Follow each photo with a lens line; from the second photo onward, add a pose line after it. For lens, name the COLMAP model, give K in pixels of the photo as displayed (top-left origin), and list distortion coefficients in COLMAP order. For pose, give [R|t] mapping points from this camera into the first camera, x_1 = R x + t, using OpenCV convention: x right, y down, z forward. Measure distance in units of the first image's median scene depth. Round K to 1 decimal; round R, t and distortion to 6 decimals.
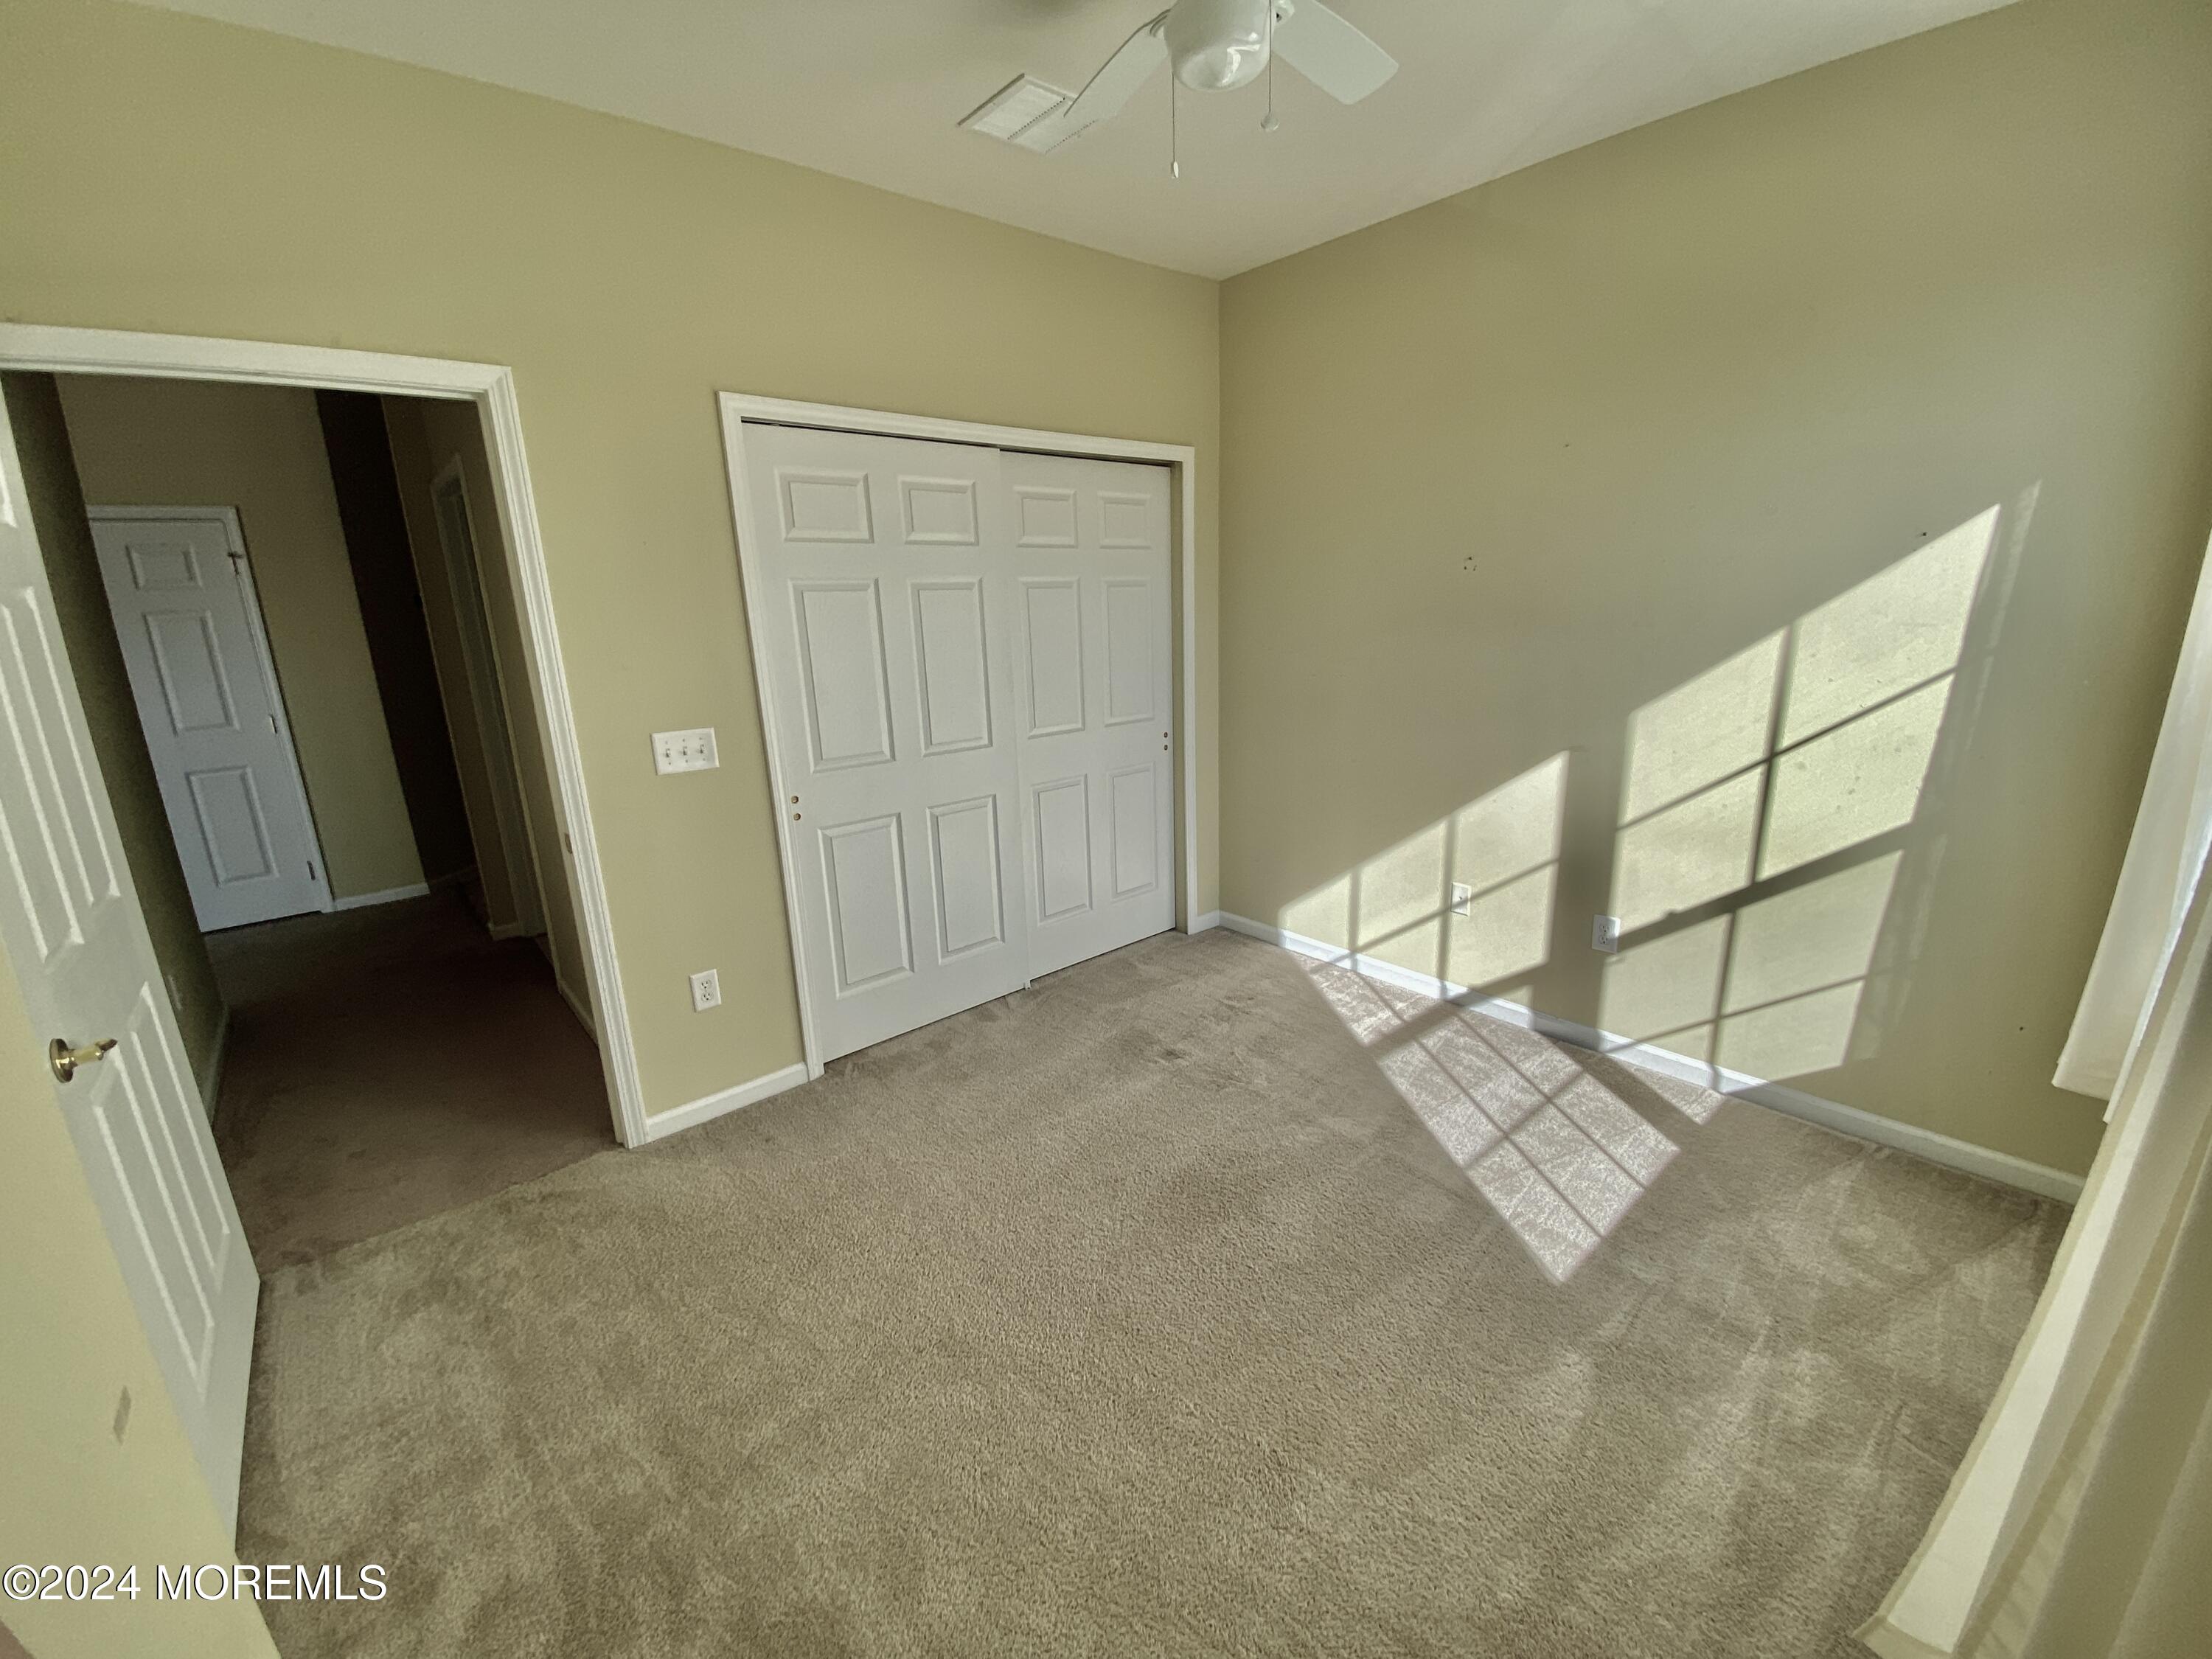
lens RADIAL K [[874.7, 0, 1112.4], [0, 874.7, 825.5], [0, 0, 1]] dist [-0.019955, -0.004283]
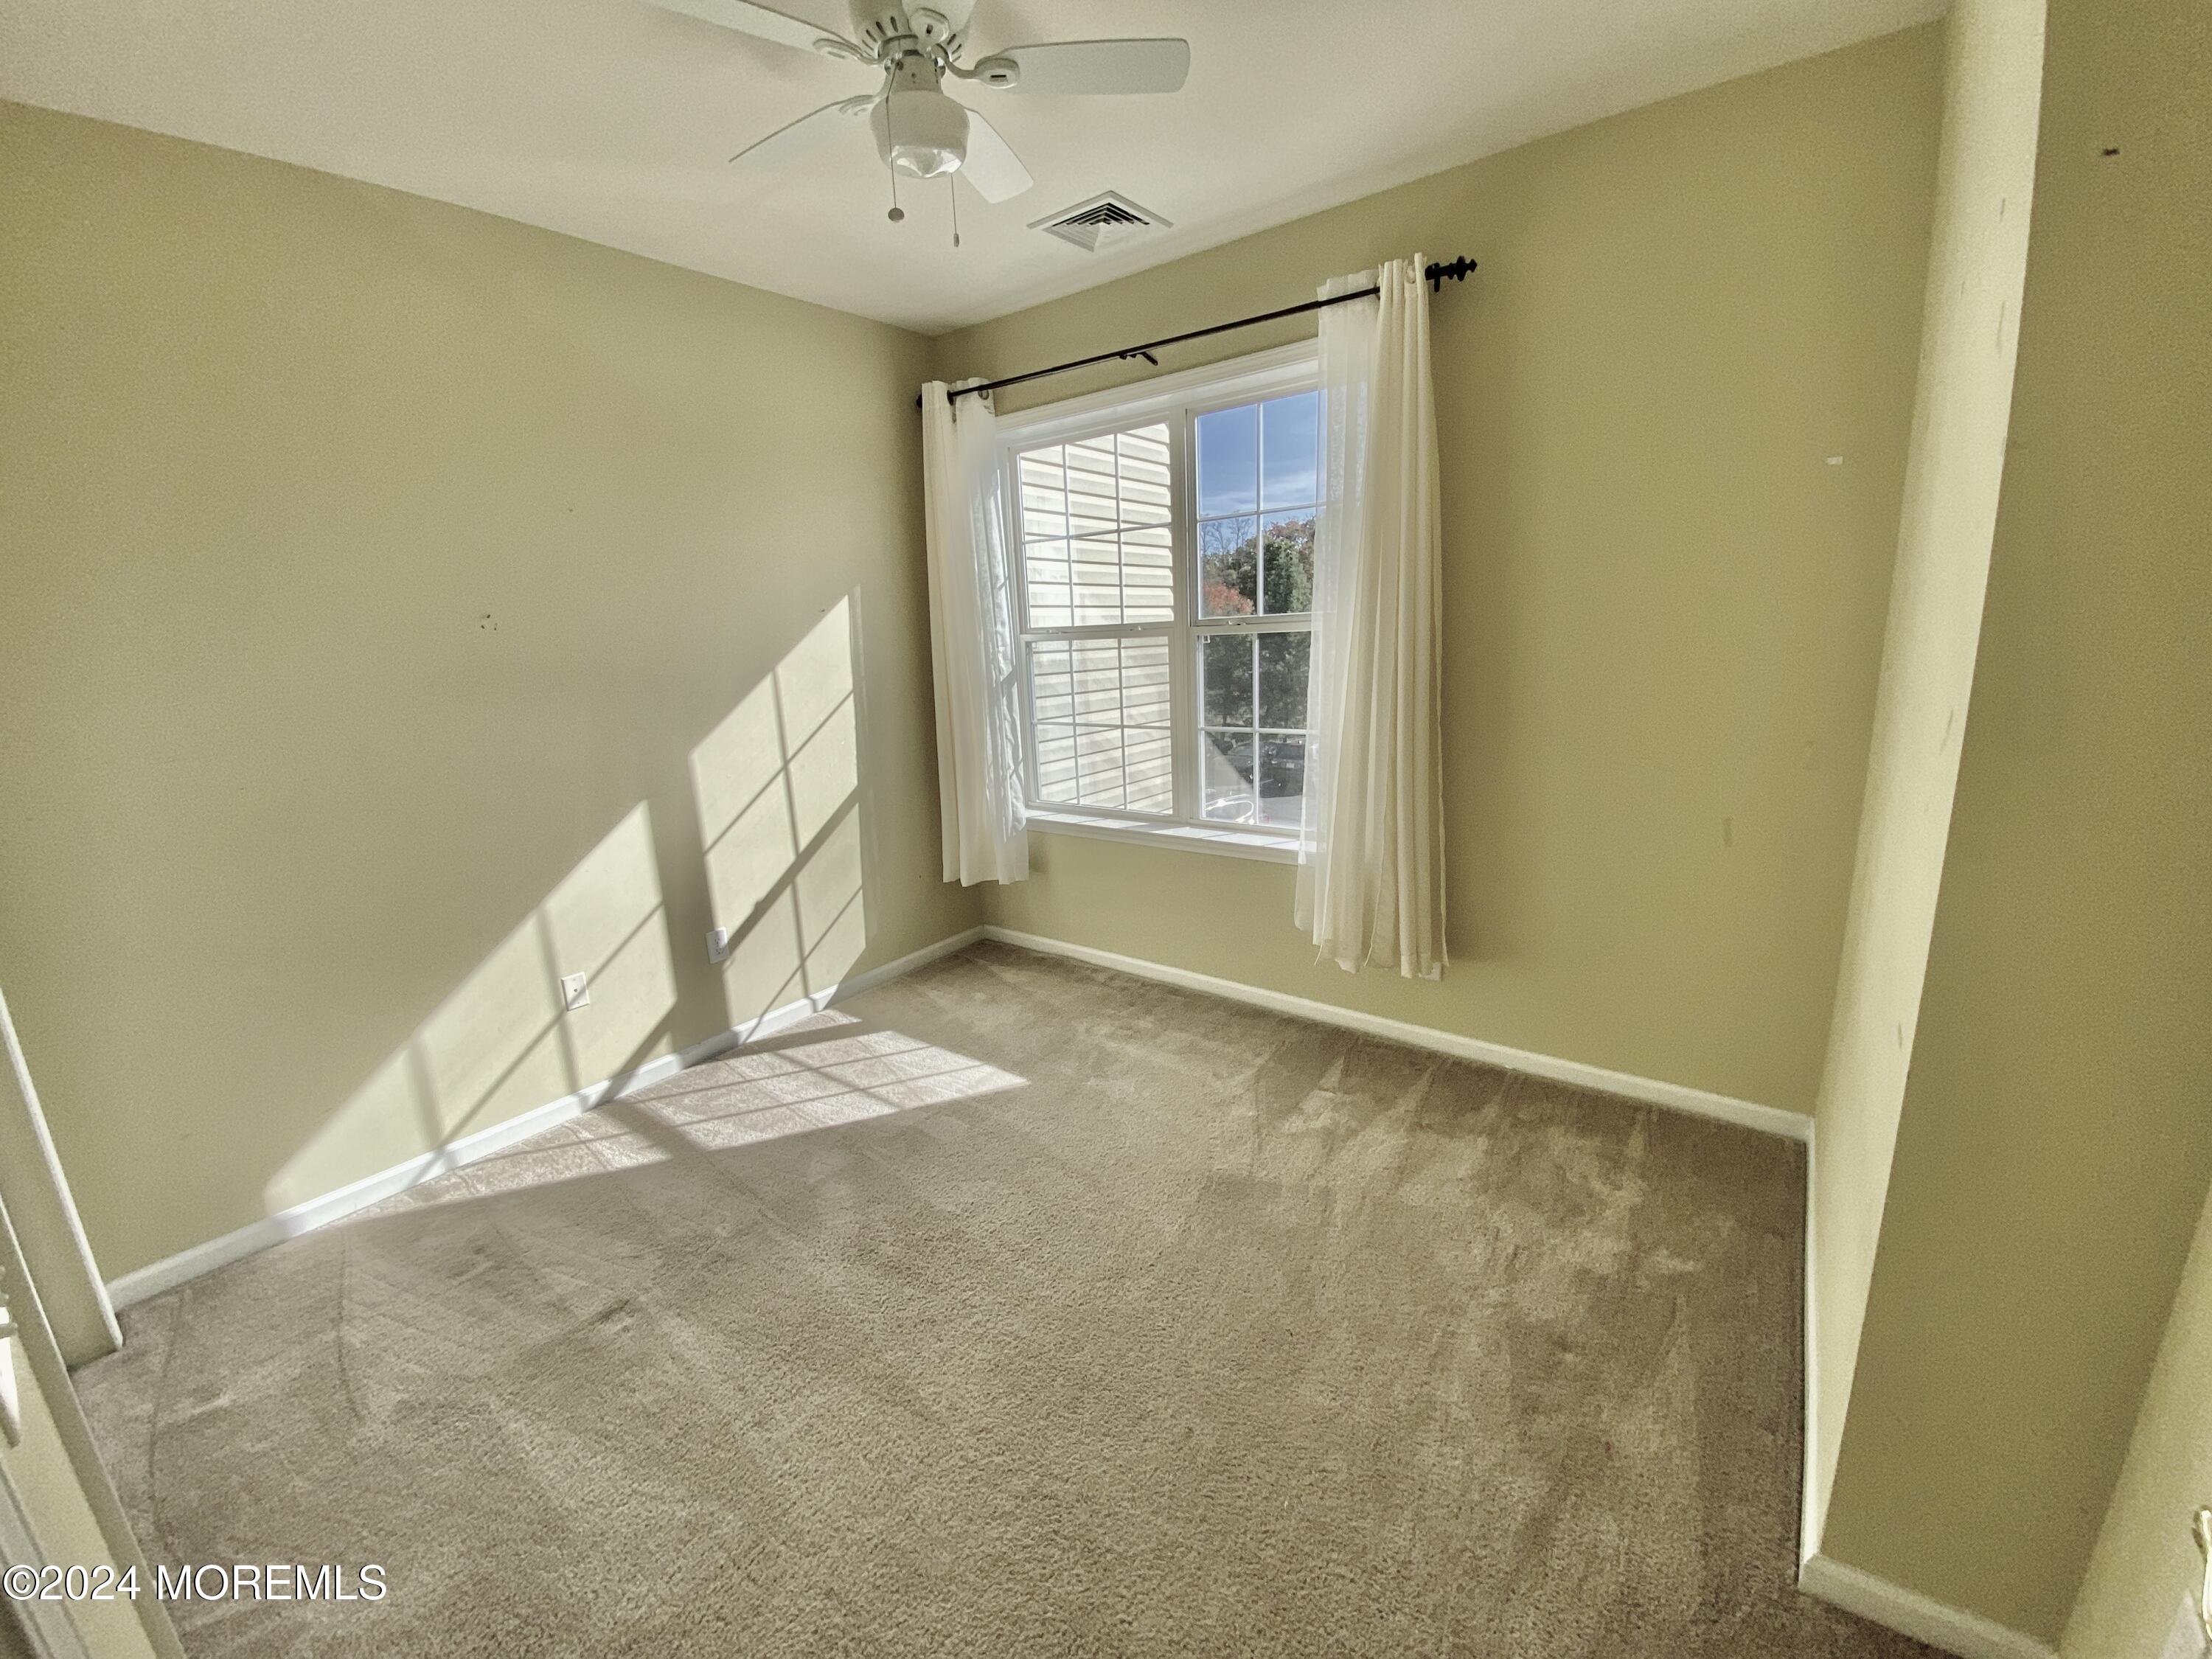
lens RADIAL K [[874.7, 0, 1116.1], [0, 874.7, 836.6], [0, 0, 1]] dist [-0.019955, -0.004283]
pose [[-0.219957, -0.187829, 0.957256, -0.616835], [0.285797, 0.925823, 0.247331, -0.141758], [-0.932705, 0.327983, -0.149960, 0.635450]]
